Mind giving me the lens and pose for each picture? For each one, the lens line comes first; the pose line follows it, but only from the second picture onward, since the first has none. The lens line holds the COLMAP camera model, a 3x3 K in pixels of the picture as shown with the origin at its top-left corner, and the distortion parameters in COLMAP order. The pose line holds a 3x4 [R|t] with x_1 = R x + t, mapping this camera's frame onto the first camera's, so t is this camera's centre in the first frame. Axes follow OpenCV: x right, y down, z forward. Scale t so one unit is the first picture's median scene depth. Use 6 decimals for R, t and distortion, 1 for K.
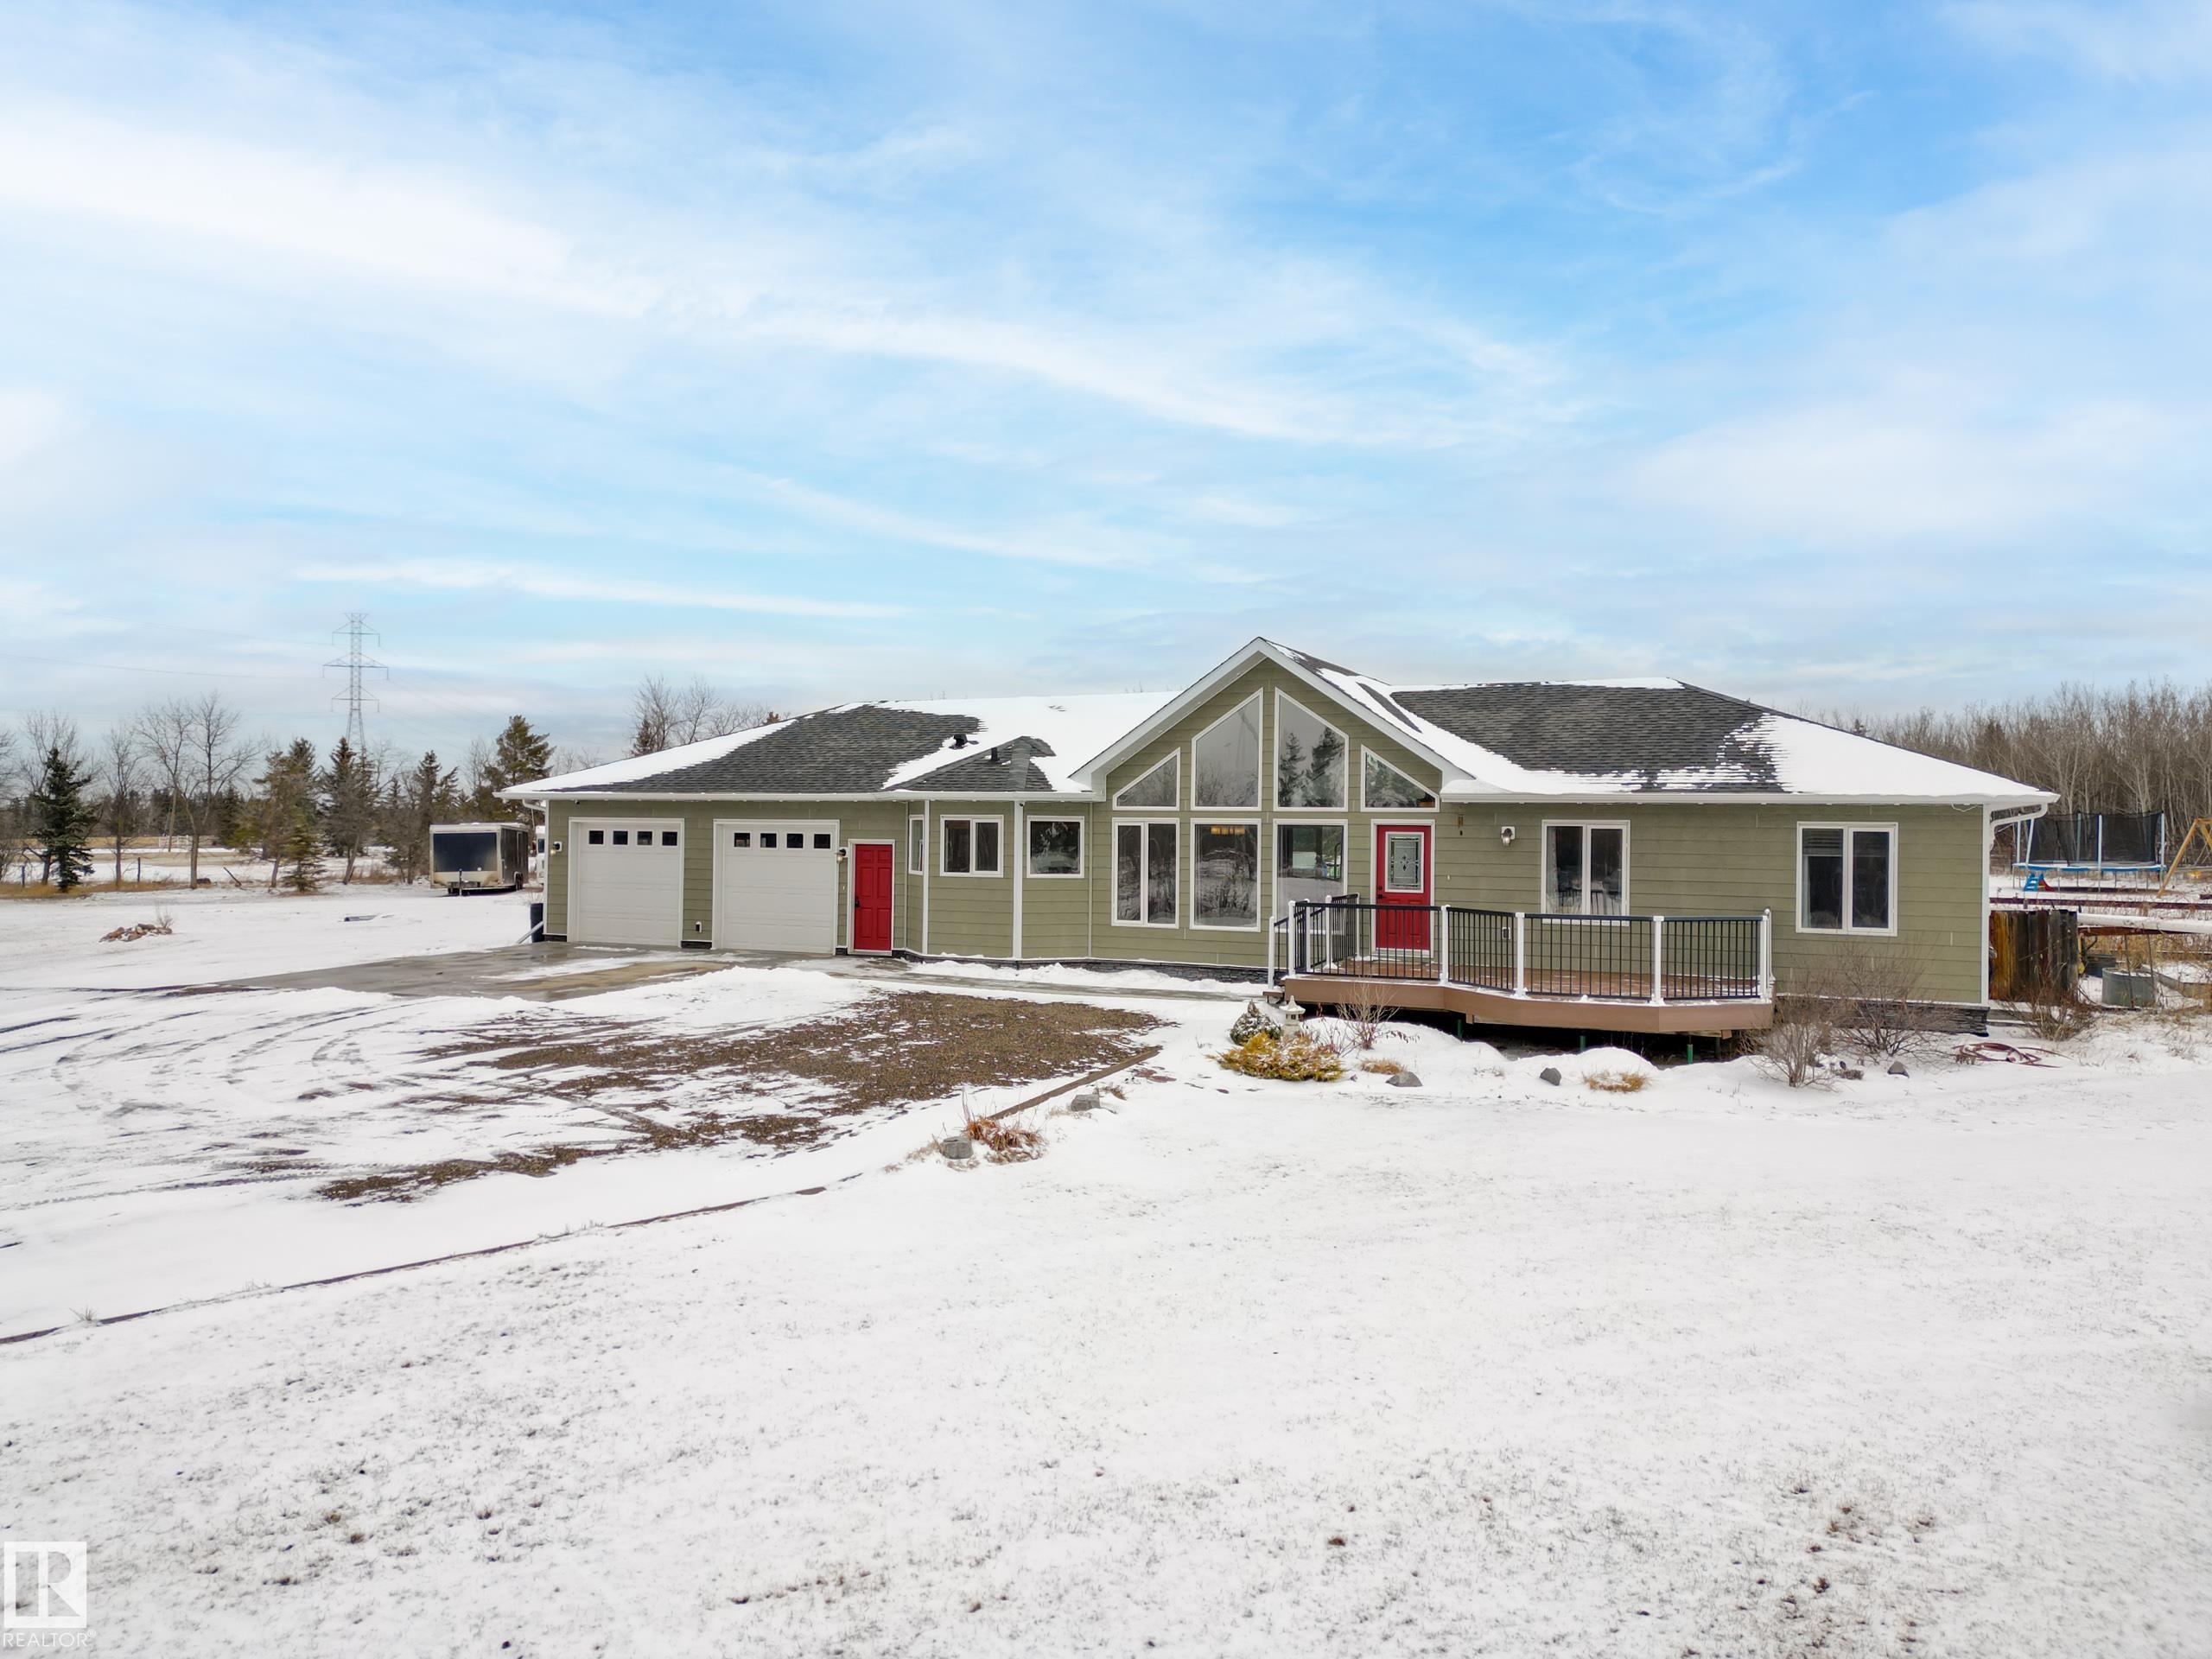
lens RADIAL K [[1535.6, 0, 1099.2], [0, 1535.6, 823.3], [0, 0, 1]] dist [0.091755, -0.104340]
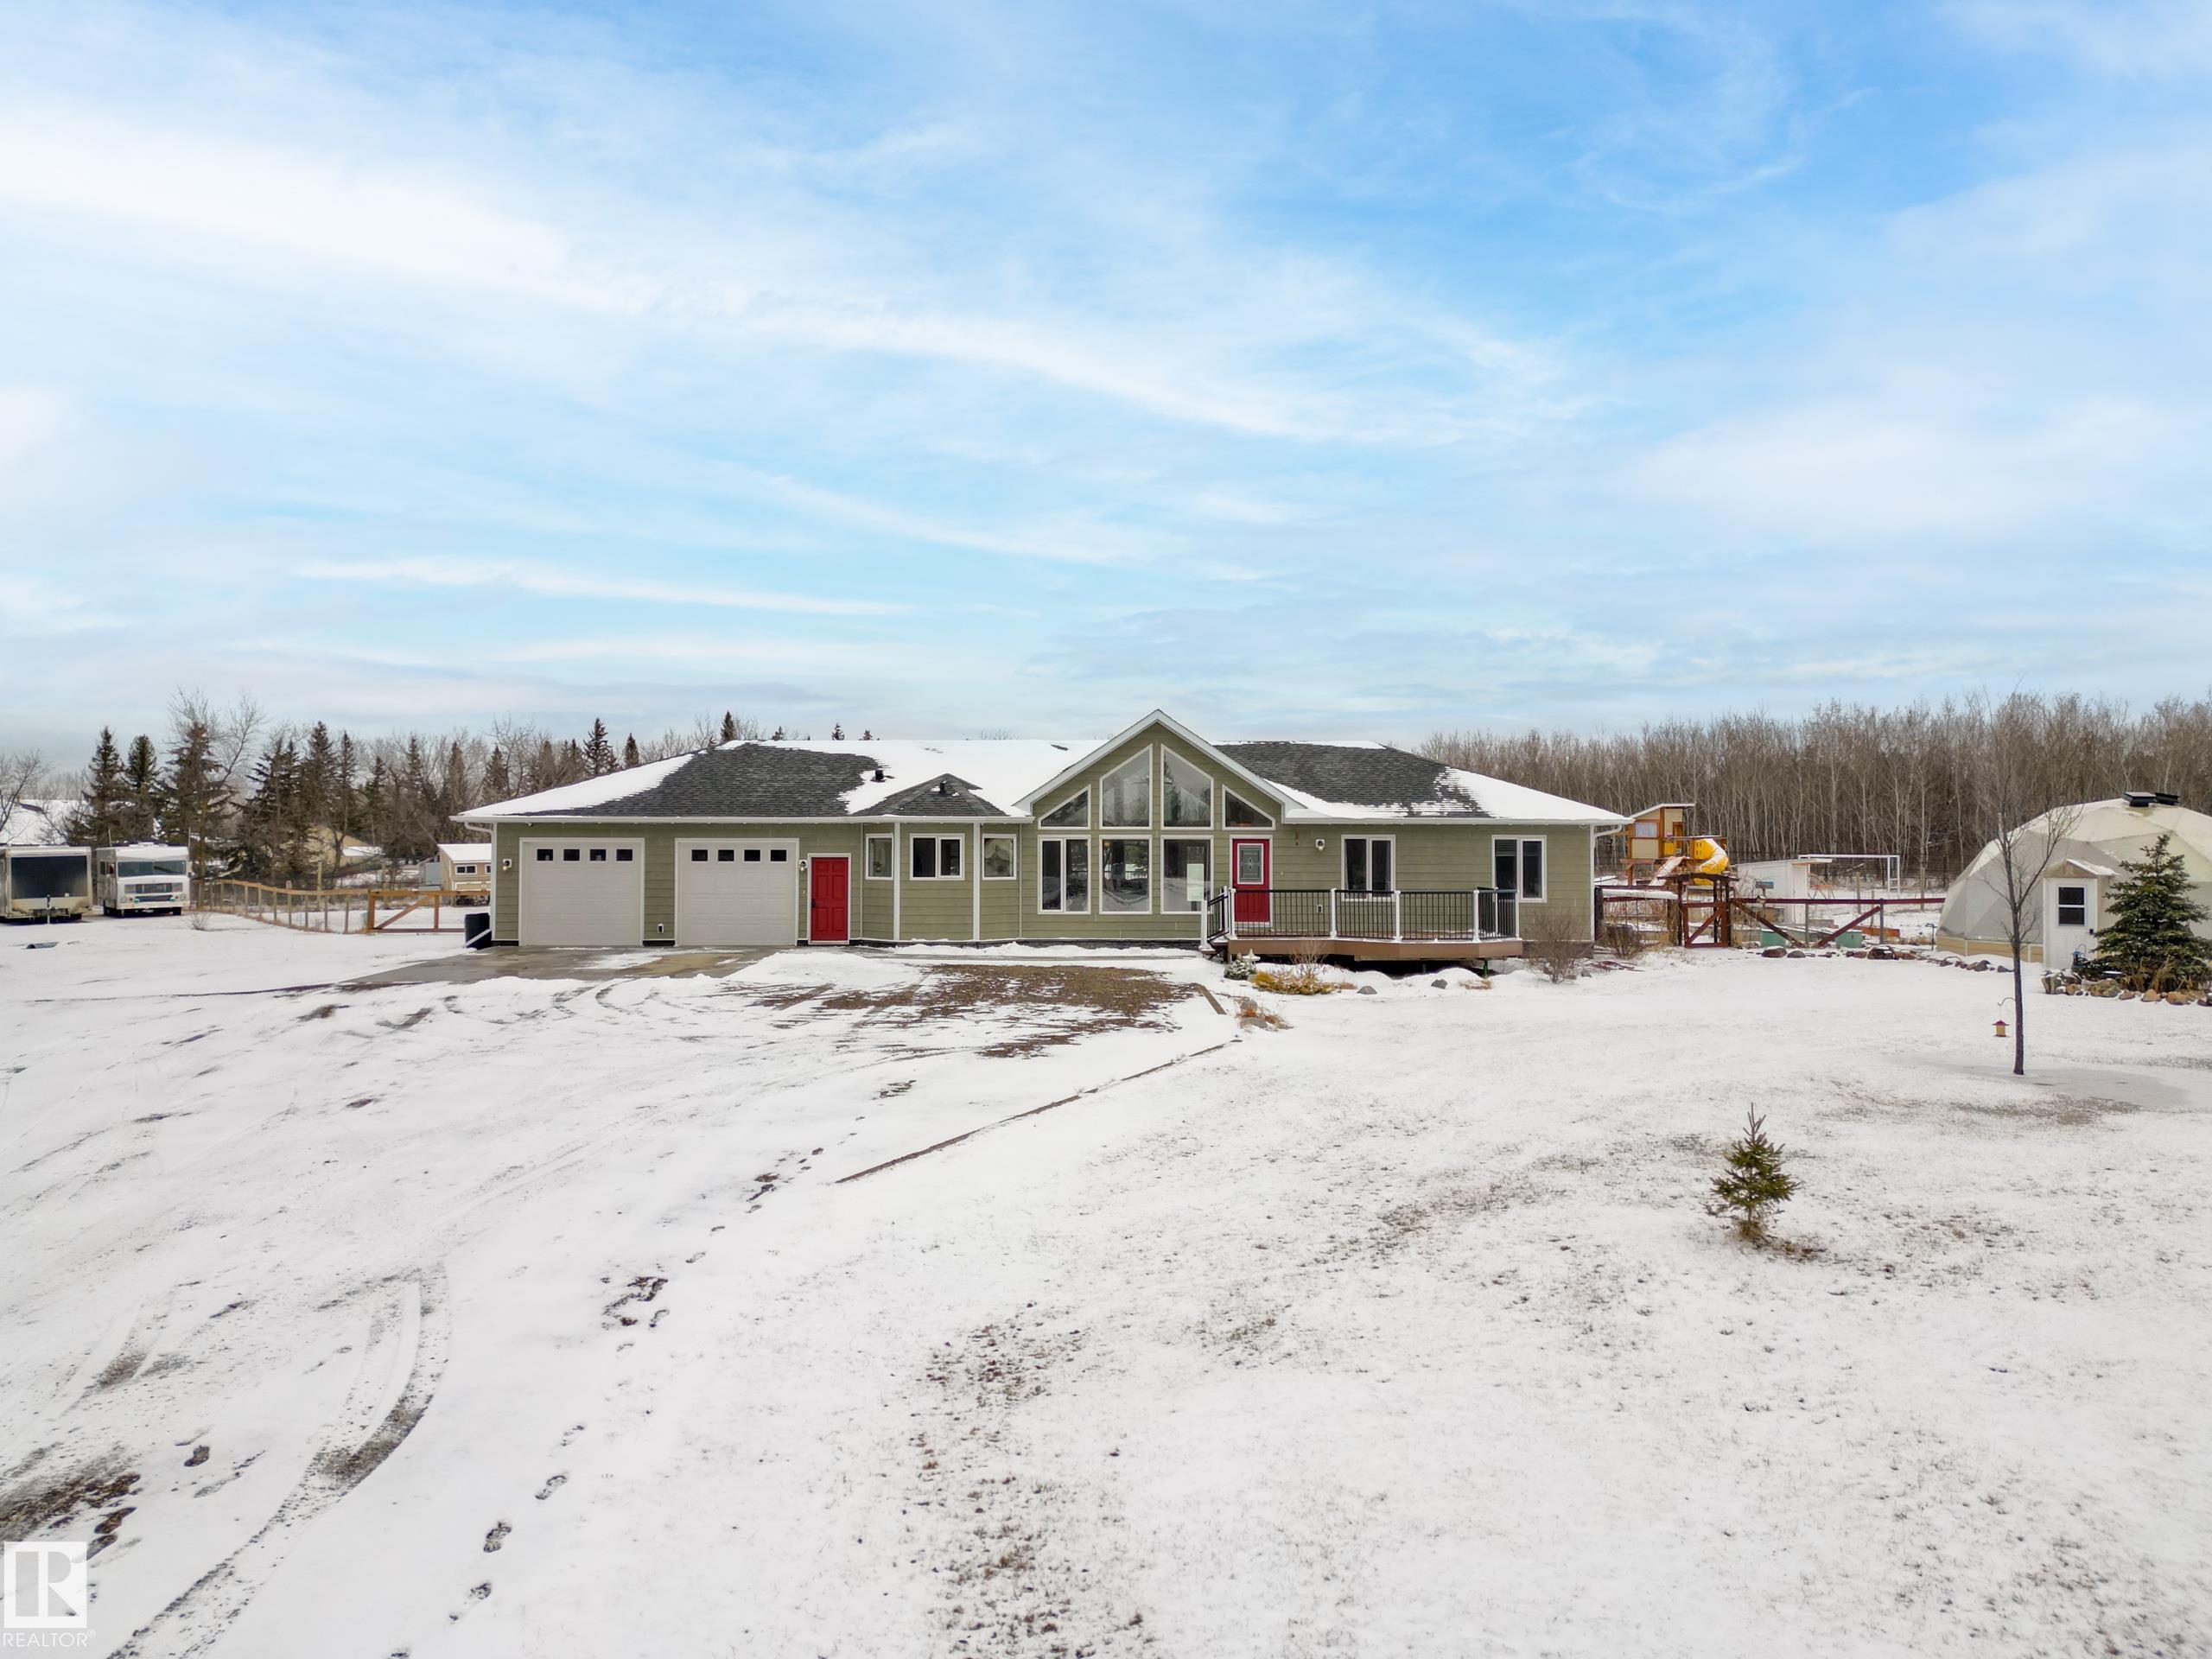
lens RADIAL K [[1535.6, 0, 1099.2], [0, 1535.6, 823.3], [0, 0, 1]] dist [0.091755, -0.104340]
pose [[0.912035, -0.002380, 0.410107, -0.506754], [0.006971, 0.999929, -0.009698, -0.000505], [-0.410054, 0.011704, 0.911986, -0.271806]]
